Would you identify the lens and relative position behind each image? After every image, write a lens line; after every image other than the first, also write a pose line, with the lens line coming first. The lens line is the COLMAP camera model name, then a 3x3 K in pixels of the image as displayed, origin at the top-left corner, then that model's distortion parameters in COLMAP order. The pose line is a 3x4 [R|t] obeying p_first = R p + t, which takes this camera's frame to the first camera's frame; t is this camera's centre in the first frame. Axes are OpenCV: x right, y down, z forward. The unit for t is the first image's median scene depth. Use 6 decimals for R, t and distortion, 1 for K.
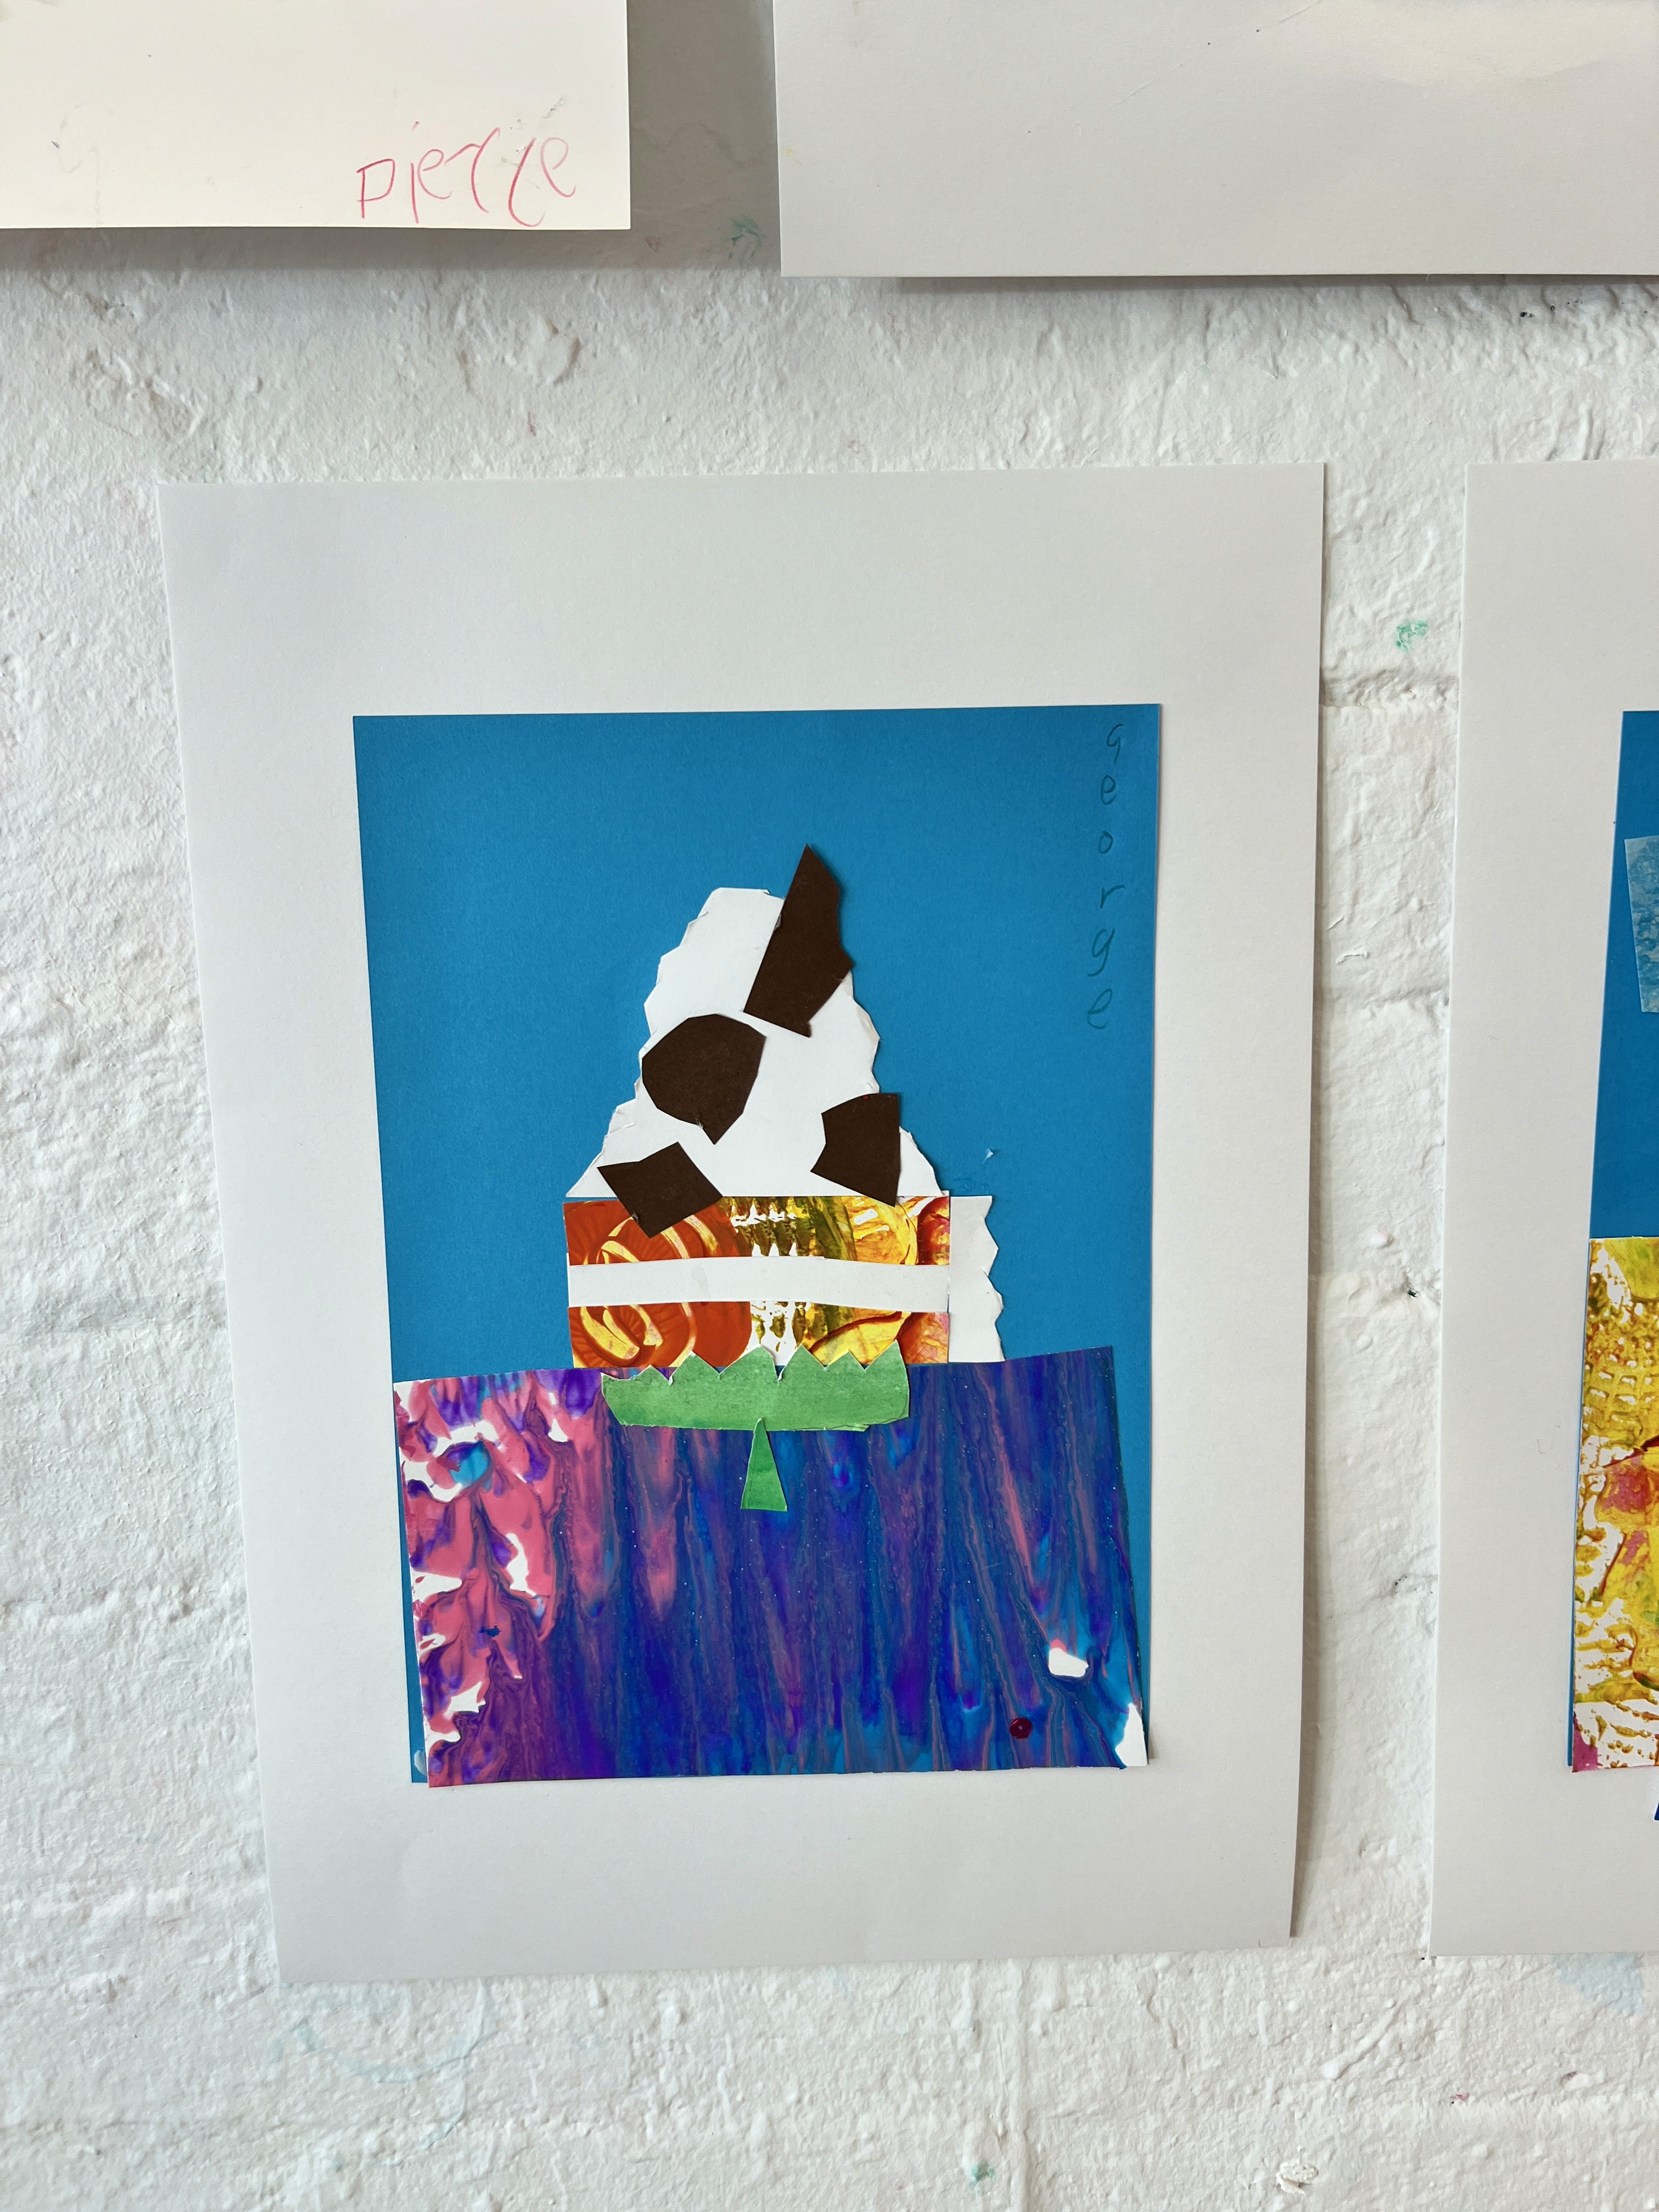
lens RADIAL K [[1661.3, 0, 832.9], [0, 1661.3, 1108.9], [0, 0, 1]] dist [0.033036, -0.045802]
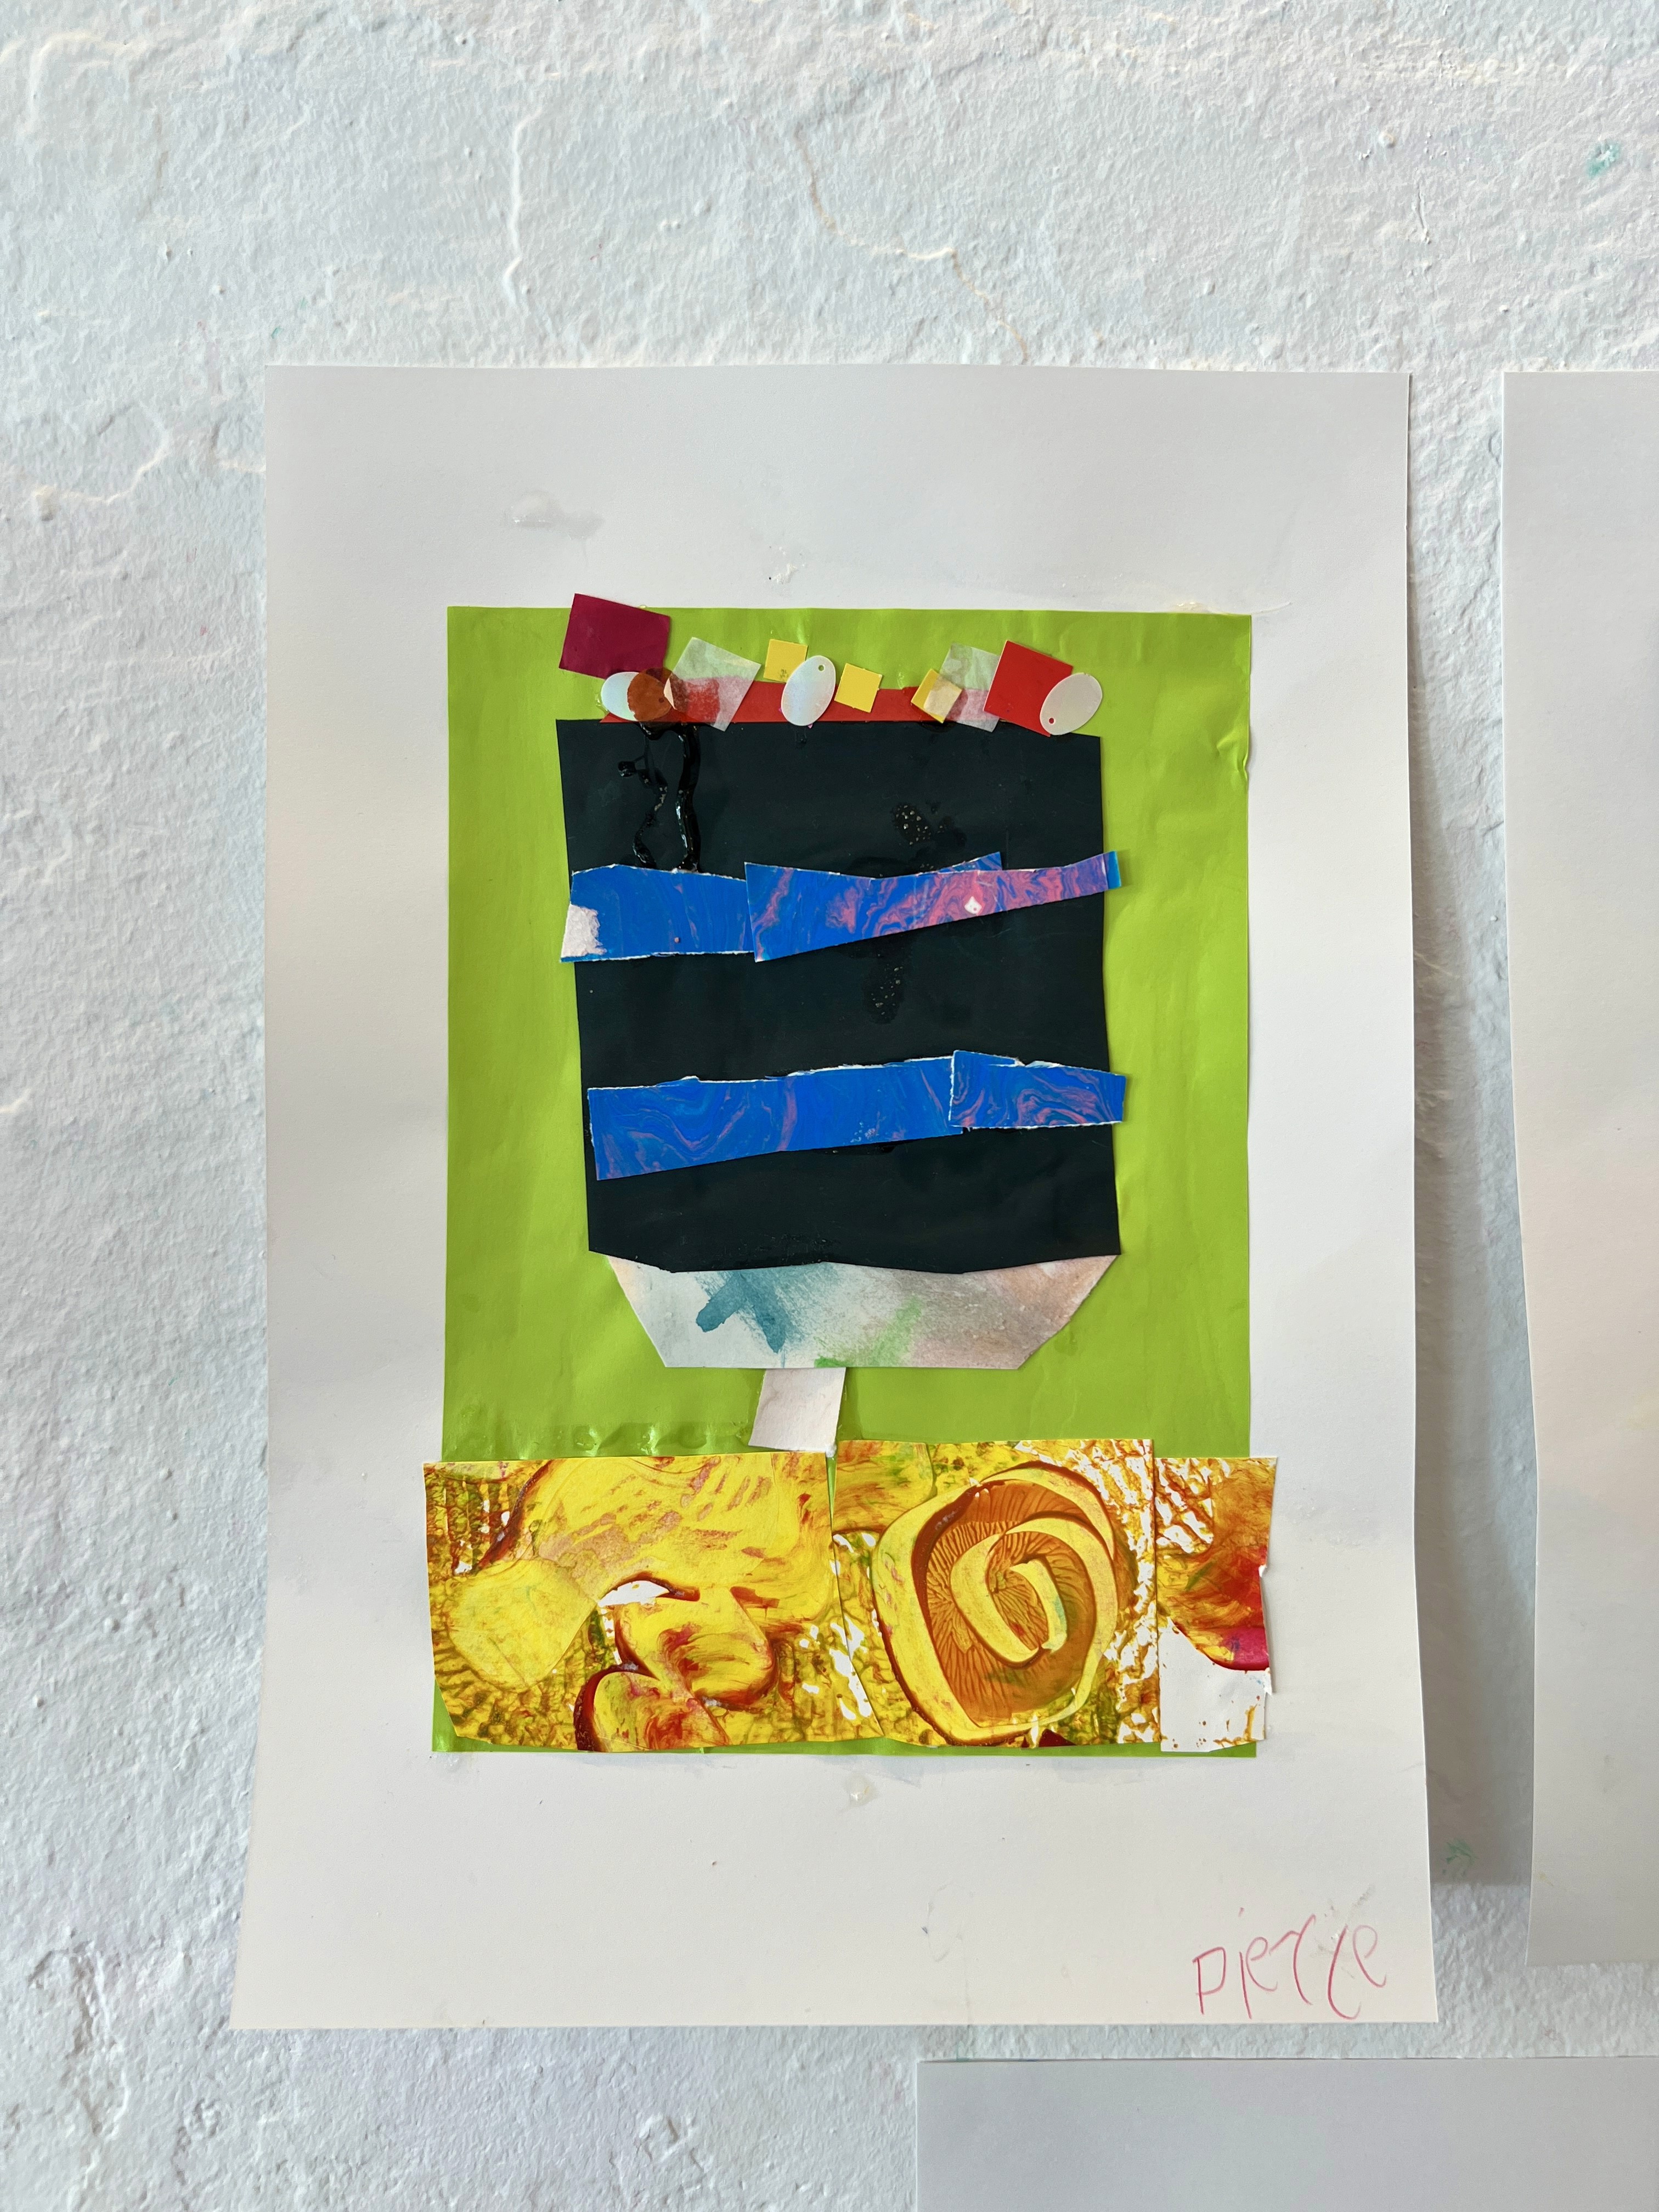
lens RADIAL K [[1661.3, 0, 827.8], [0, 1661.3, 1108.2], [0, 0, 1]] dist [0.033036, -0.045802]
pose [[0.999722, 0.017883, -0.015374, -0.448899], [-0.019432, 0.994032, -0.107349, -0.863107], [0.013363, 0.107618, 0.994103, -0.156768]]
